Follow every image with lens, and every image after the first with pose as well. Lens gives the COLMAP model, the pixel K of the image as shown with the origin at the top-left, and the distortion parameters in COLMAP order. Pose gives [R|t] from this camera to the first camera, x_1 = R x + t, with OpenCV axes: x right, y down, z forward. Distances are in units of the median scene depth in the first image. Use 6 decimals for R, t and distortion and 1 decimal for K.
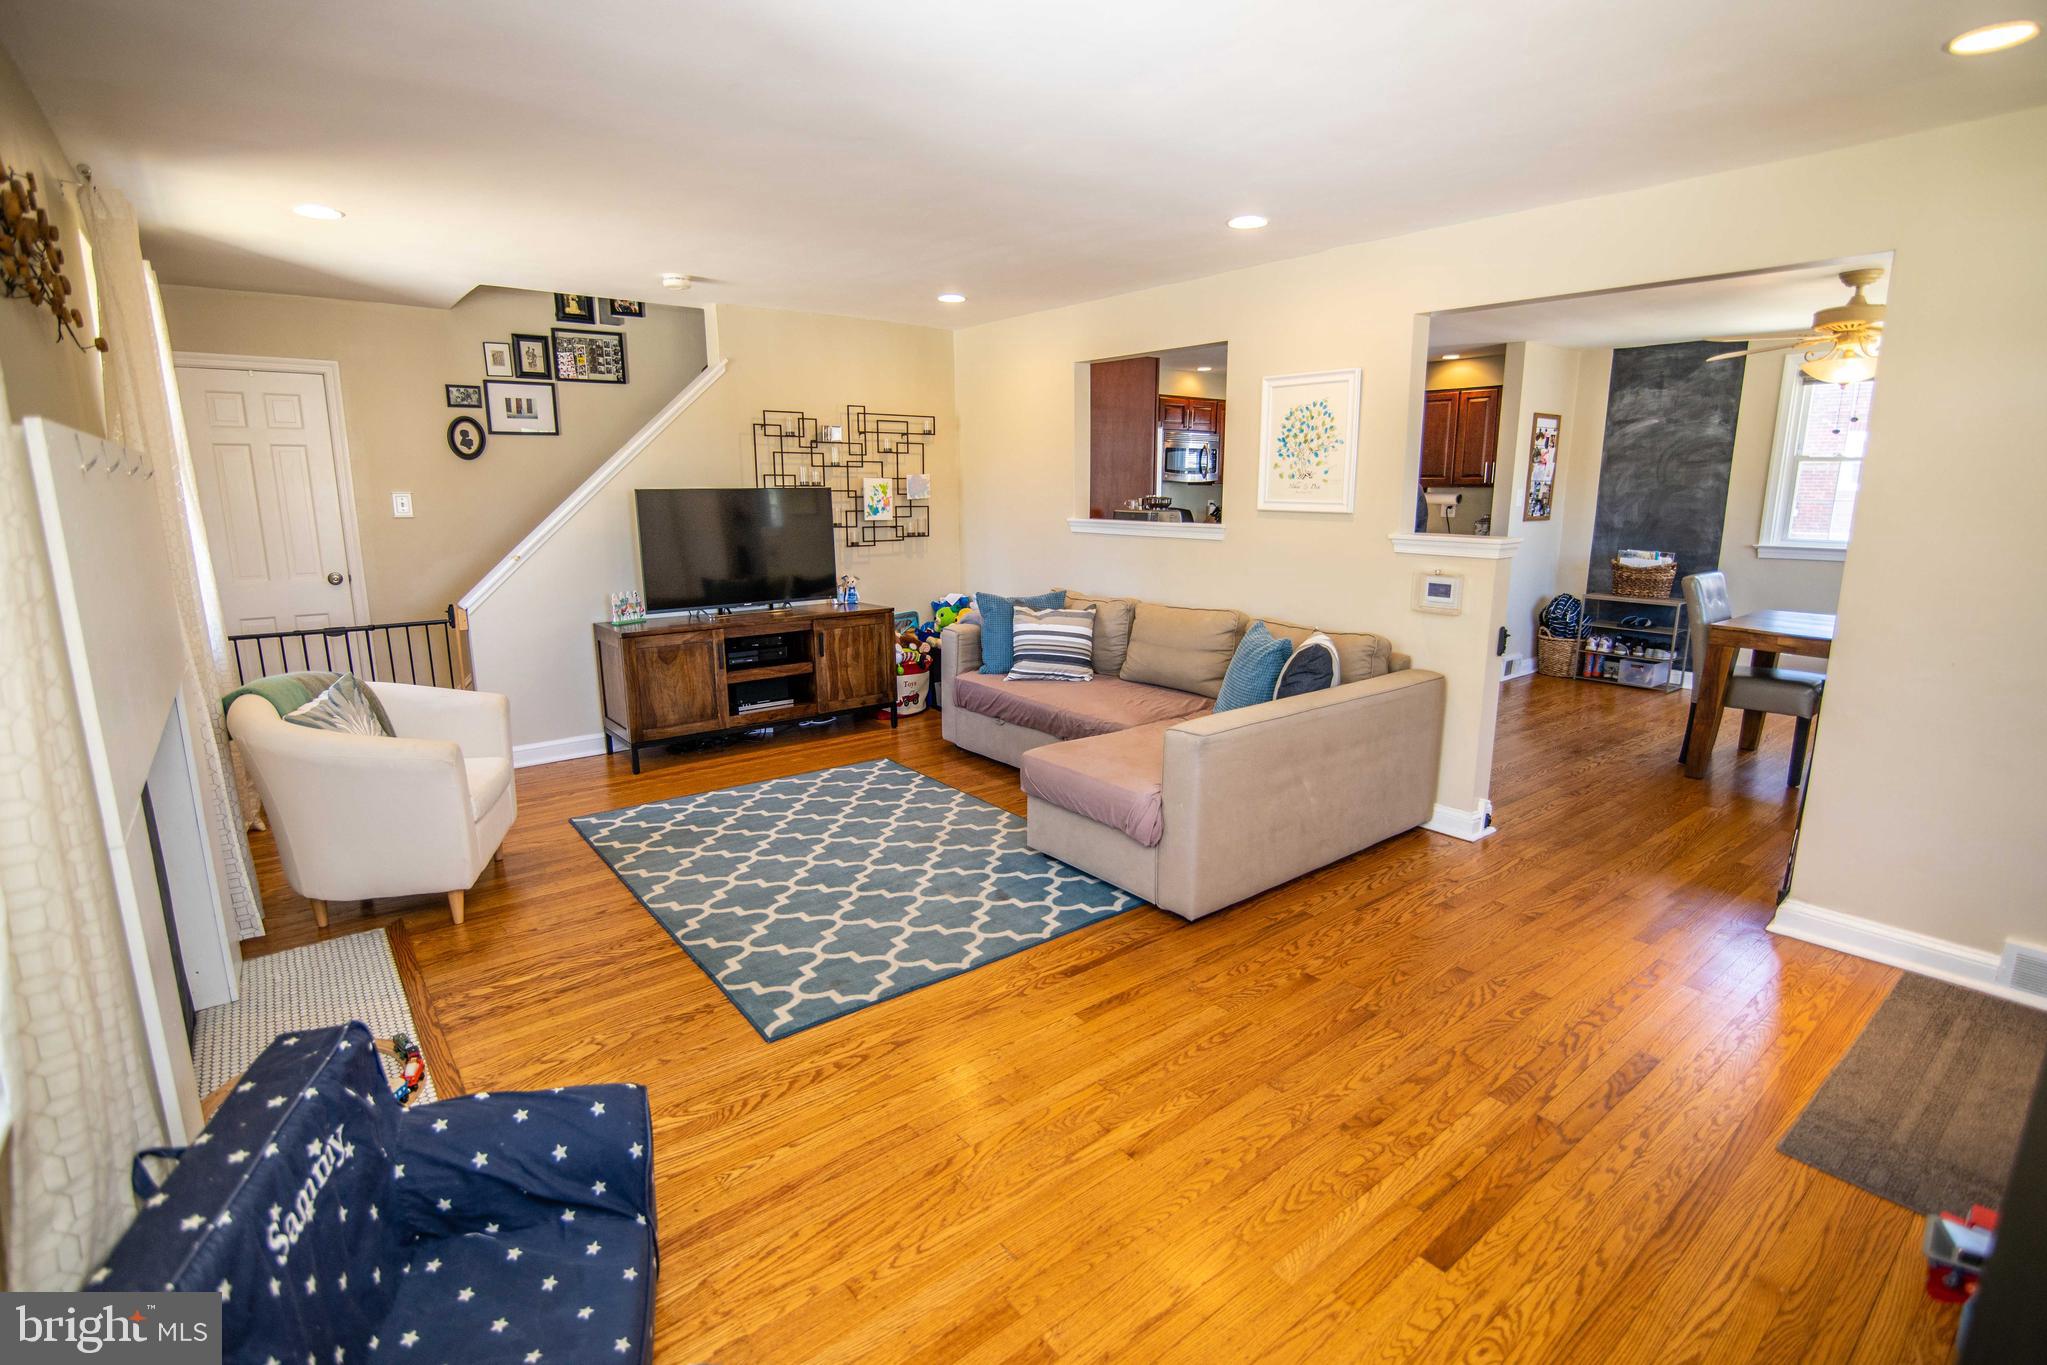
lens RADIAL K [[957.5, 0, 1029.5], [0, 957.5, 683.6], [0, 0, 1]] dist [-0.019069, 0.001074]
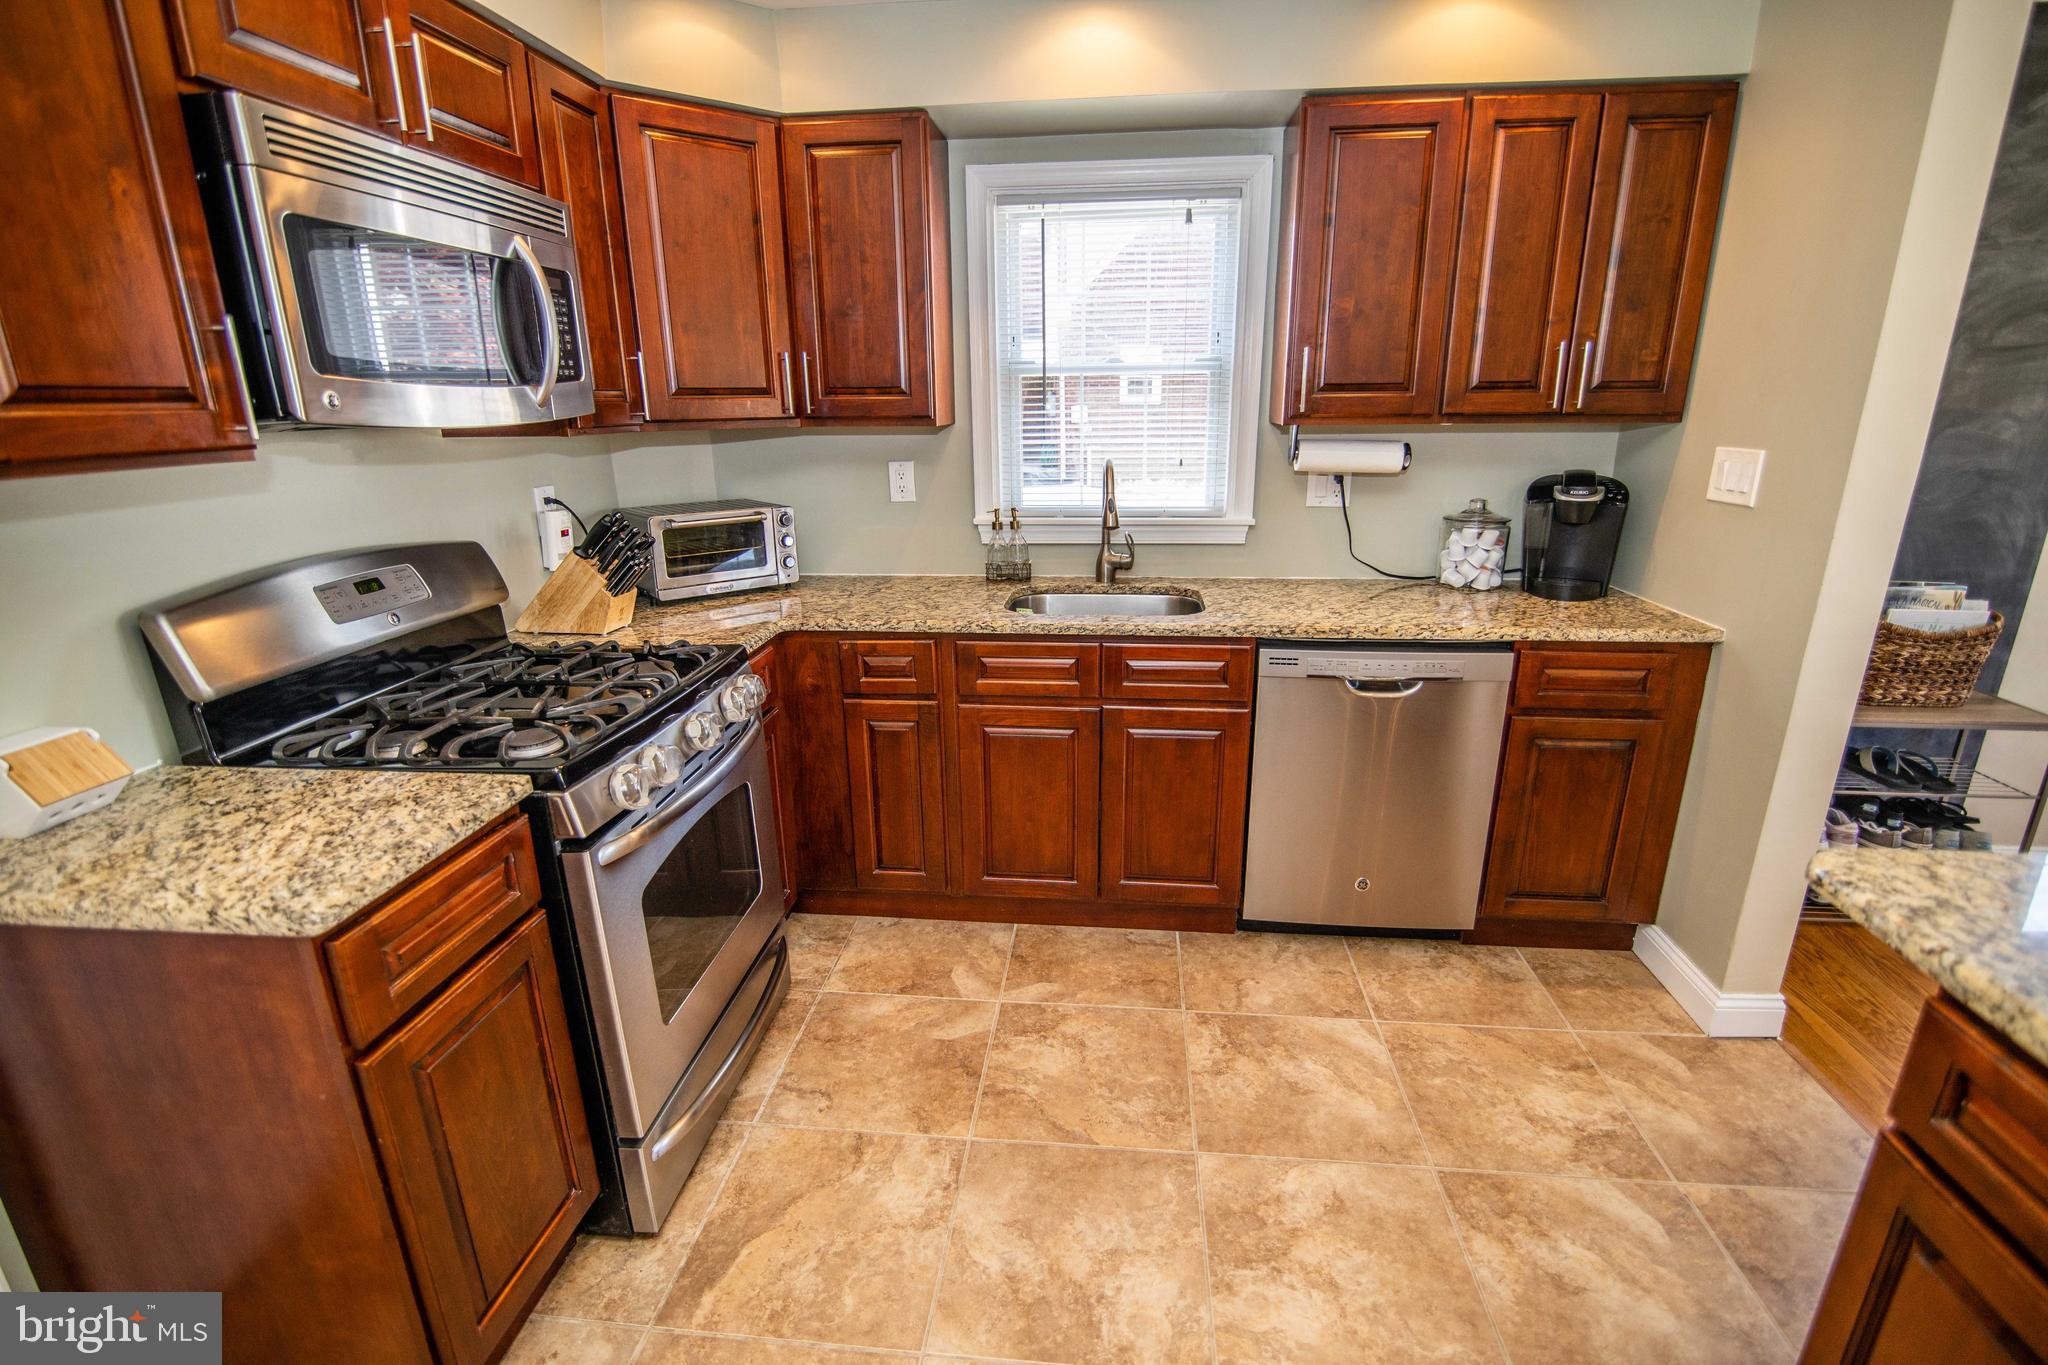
lens RADIAL K [[935.6, 0, 1029.5], [0, 935.6, 684.6], [0, 0, 1]] dist [-0.019489, 0.001041]
pose [[0.704079, -0.216181, 0.676416, 0.173808], [0.157518, 0.976351, 0.148079, -0.275346], [-0.692431, 0.002288, 0.721481, 1.273122]]
